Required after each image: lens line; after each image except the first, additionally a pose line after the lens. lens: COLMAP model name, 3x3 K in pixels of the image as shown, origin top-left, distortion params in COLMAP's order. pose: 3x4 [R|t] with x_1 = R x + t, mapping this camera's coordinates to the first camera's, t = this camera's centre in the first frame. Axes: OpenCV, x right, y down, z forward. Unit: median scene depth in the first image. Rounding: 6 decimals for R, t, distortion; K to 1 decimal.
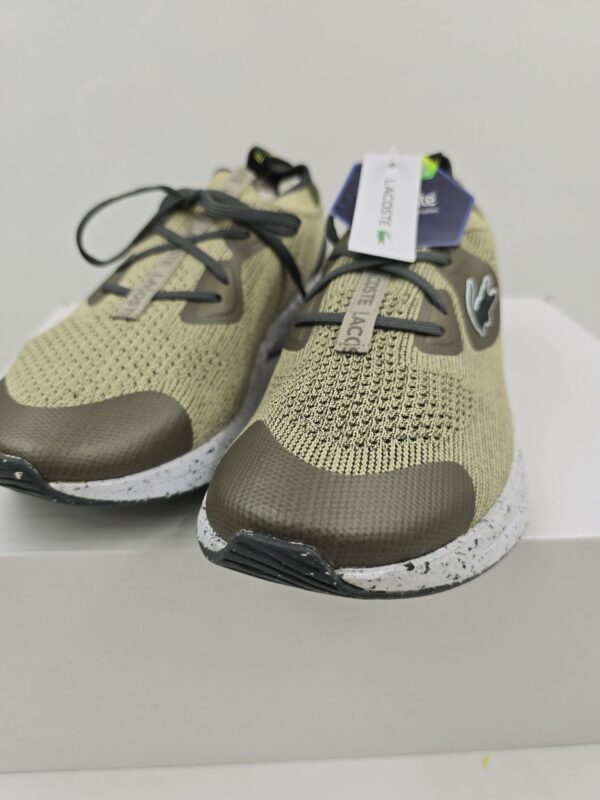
lens RADIAL K [[617.7, 0, 292.0], [0, 617.7, 399.6], [0, 0, 1]] dist [-0.002480, -0.000812]
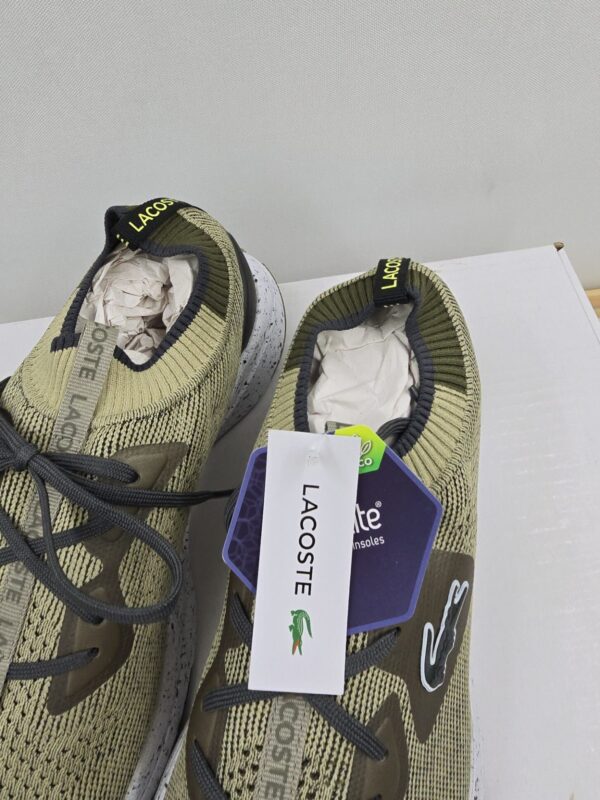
lens RADIAL K [[589.0, 0, 299.8], [0, 589.0, 330.4], [0, 0, 1]] dist [-0.002086, 0.002760]
pose [[0.995355, -0.092846, -0.025449, 0.217736], [0.091956, 0.838661, 0.536835, -1.000662], [-0.028500, -0.536682, 0.843303, 0.698797]]
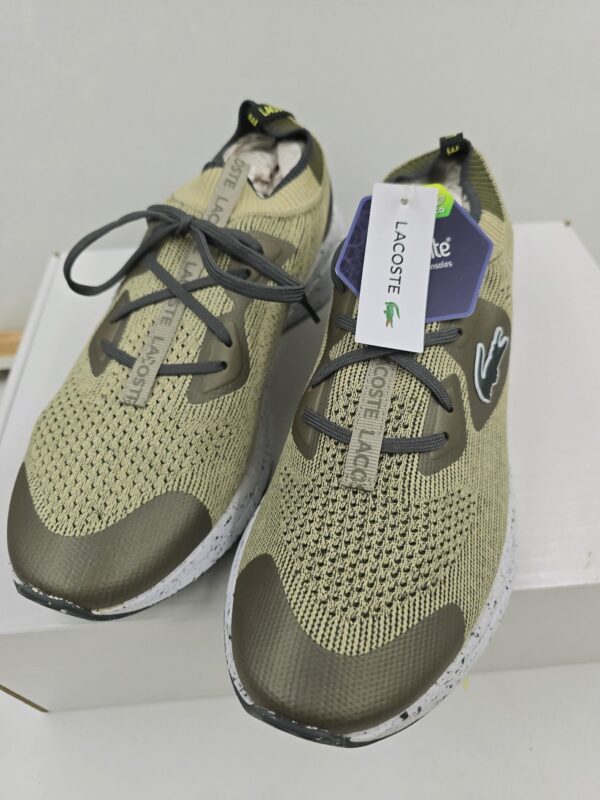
lens RADIAL K [[609.8, 0, 300.0], [0, 609.8, 400.0], [0, 0, 1]] dist [0.008940, -0.001219]
pose [[0.999523, -0.030859, -0.001543, 0.003603], [0.029205, 0.927318, 0.373134, -0.552297], [-0.010084, -0.373000, 0.927776, 0.086303]]
